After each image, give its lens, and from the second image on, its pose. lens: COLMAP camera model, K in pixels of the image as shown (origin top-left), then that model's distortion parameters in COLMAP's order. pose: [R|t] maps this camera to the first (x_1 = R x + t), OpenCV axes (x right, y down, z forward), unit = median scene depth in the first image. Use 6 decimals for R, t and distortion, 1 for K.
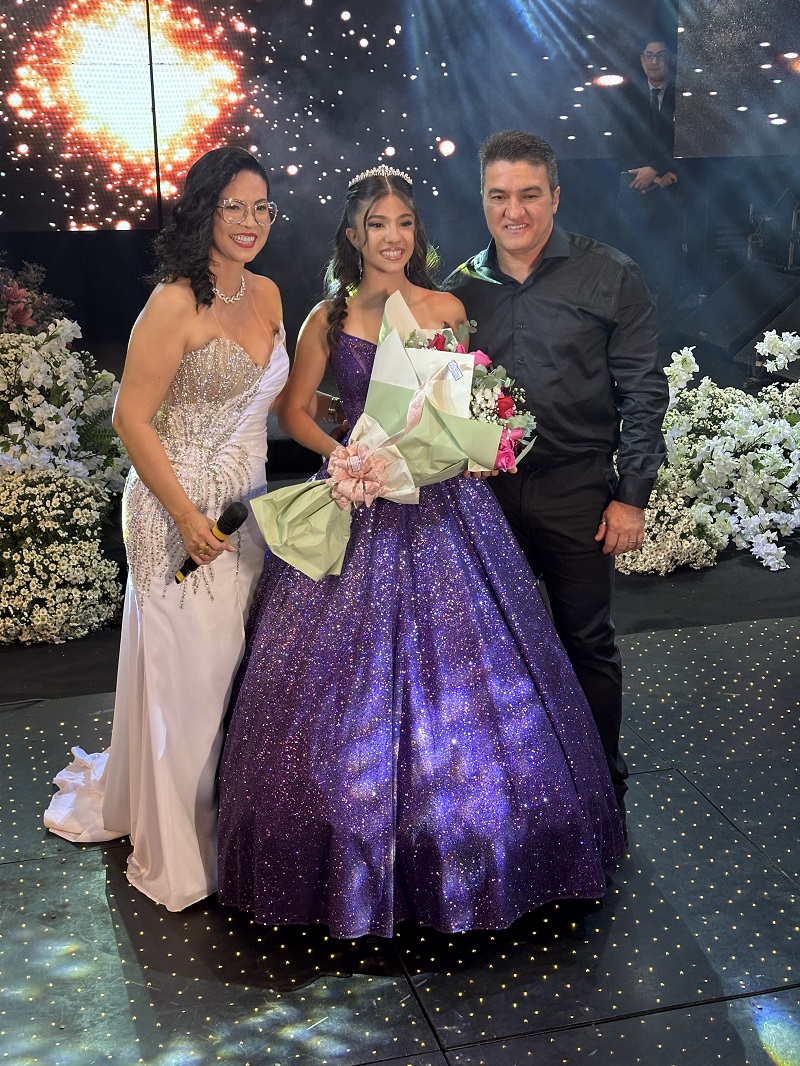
lens RADIAL K [[1523.5, 0, 400.0], [0, 1523.5, 533.0], [0, 0, 1]] dist [-0.006761, 1.520464]
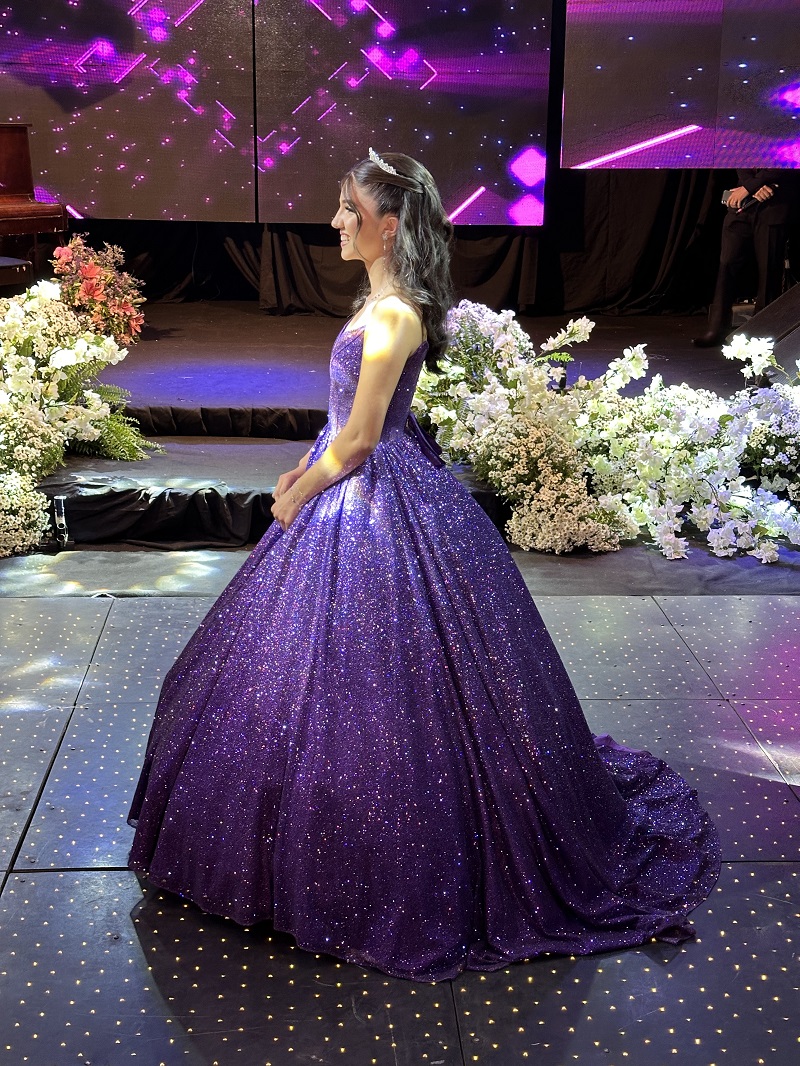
lens RADIAL K [[1523.5, 0, 400.0], [0, 1523.5, 533.0], [0, 0, 1]] dist [-0.006761, 1.520464]
pose [[0.973772, 0.082511, -0.212039, 0.287206], [-0.086033, 0.996265, -0.007423, 0.030418], [0.210635, 0.025470, 0.977233, -0.047304]]
